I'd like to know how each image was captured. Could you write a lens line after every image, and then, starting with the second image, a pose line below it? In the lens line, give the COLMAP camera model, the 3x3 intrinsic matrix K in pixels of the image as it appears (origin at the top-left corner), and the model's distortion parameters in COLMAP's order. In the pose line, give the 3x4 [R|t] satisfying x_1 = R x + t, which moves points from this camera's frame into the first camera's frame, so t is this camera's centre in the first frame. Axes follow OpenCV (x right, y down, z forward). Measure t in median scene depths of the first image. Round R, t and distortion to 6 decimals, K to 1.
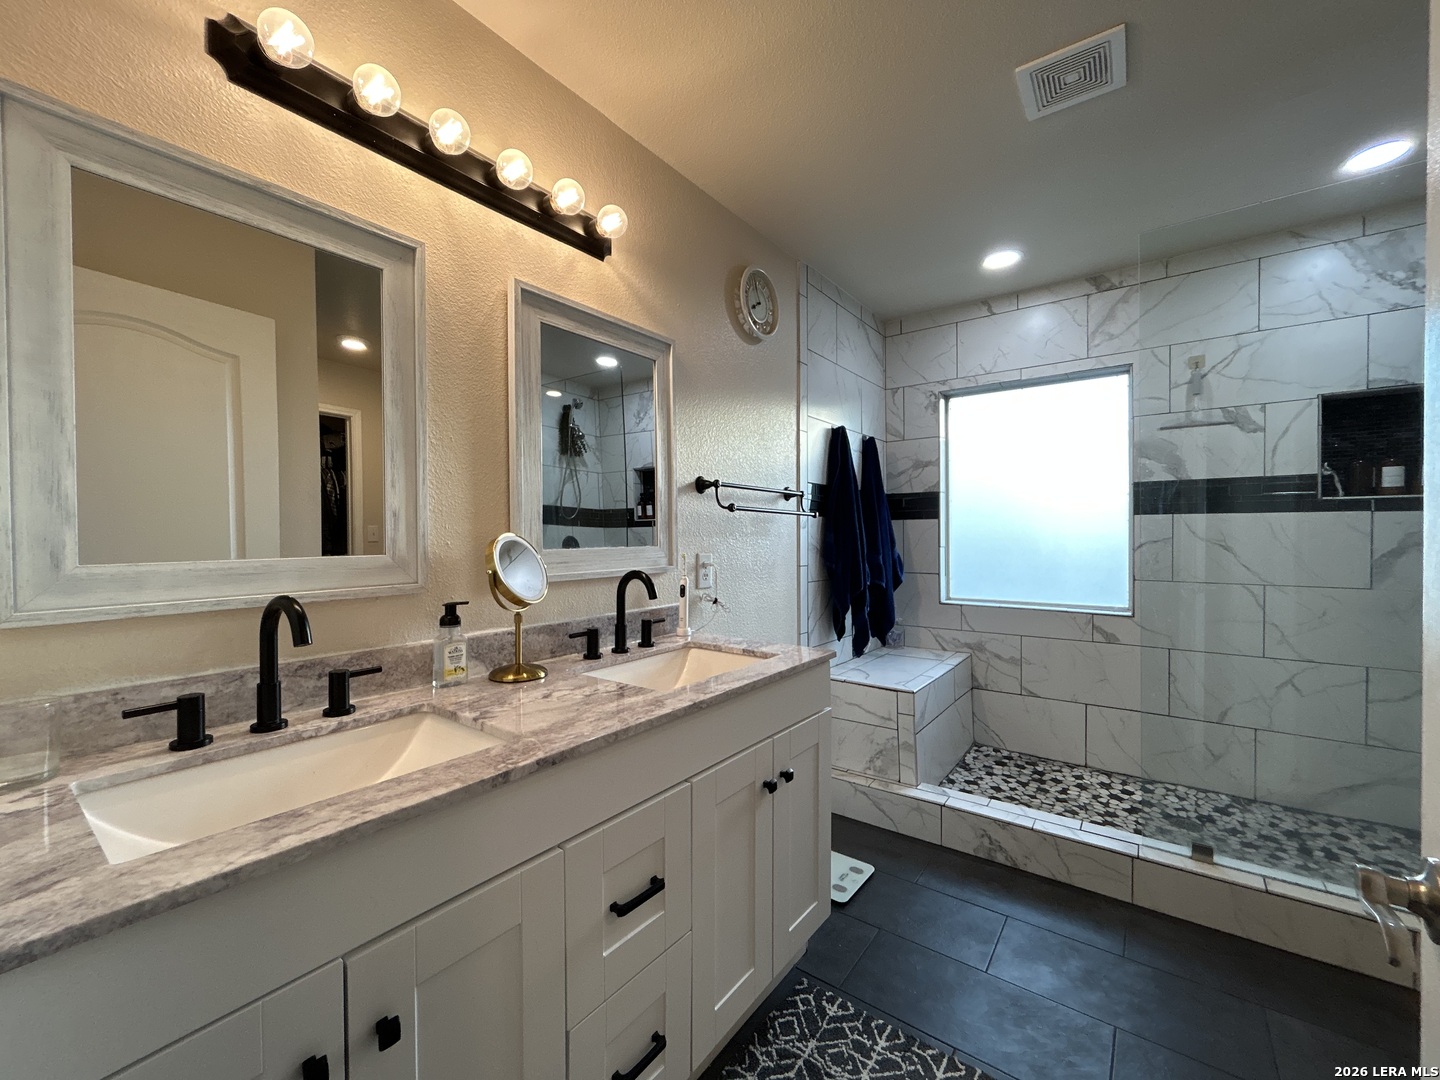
lens RADIAL K [[588.0, 0, 714.9], [0, 588.0, 540.7], [0, 0, 1]] dist [-0.002338, 0.001124]
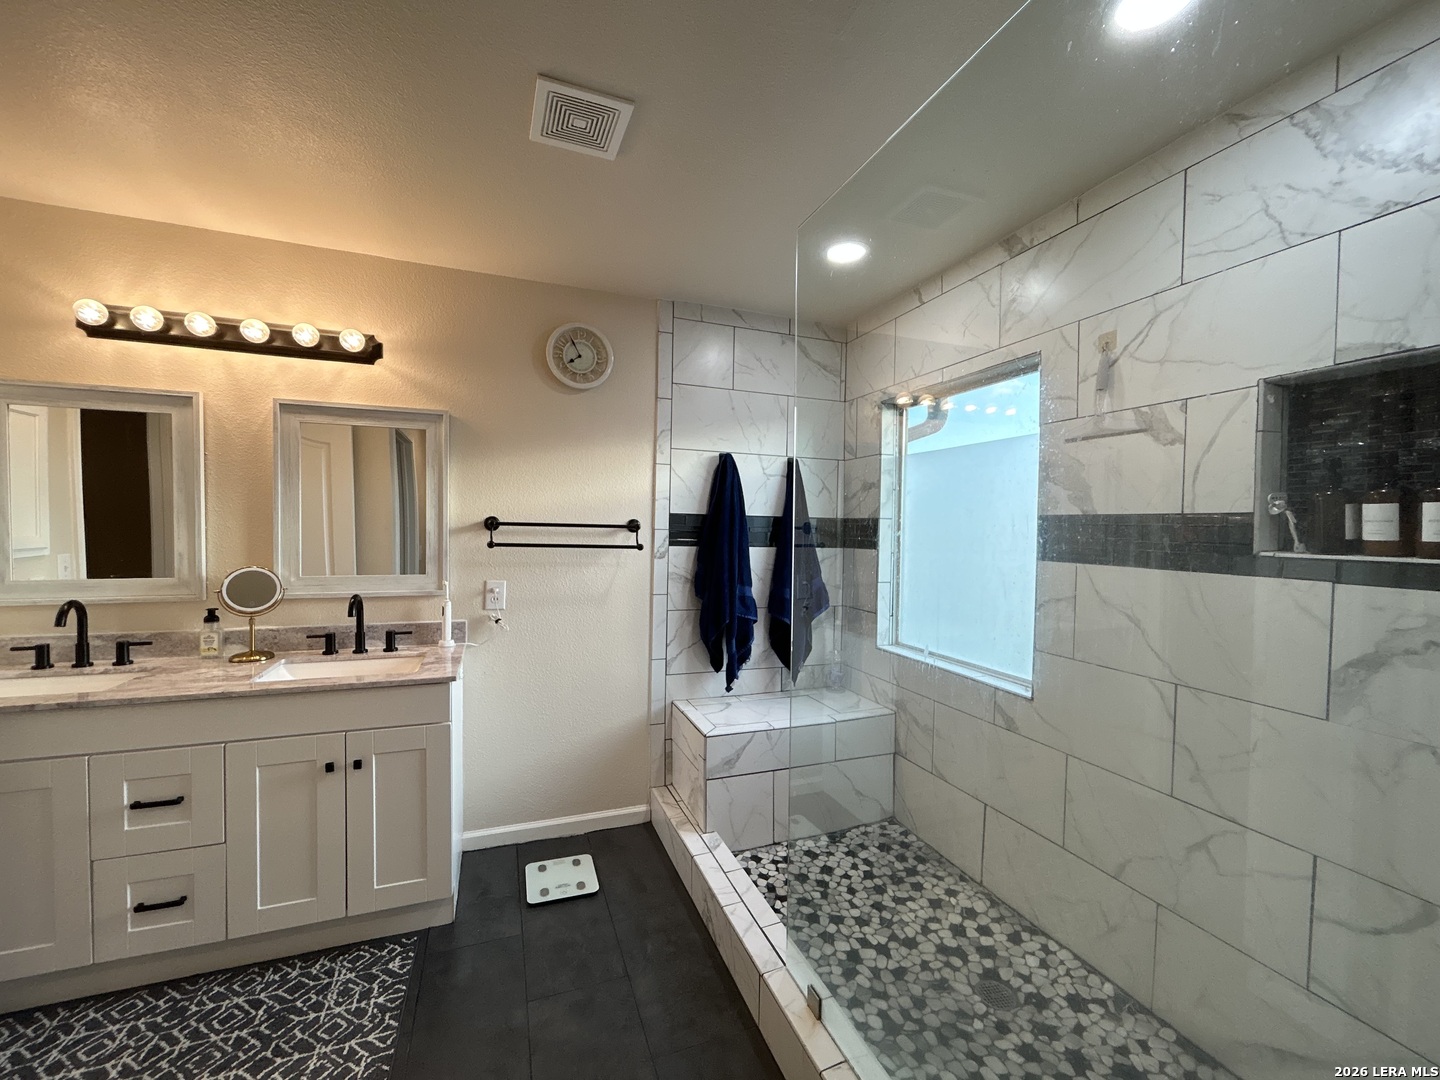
lens RADIAL K [[588.0, 0, 714.5], [0, 588.0, 540.3], [0, 0, 1]] dist [-0.002338, 0.001124]
pose [[0.843814, 0.030576, -0.535764, 0.846573], [-0.026242, 0.999532, 0.015713, -0.077308], [0.535994, 0.000801, 0.844221, 0.192436]]
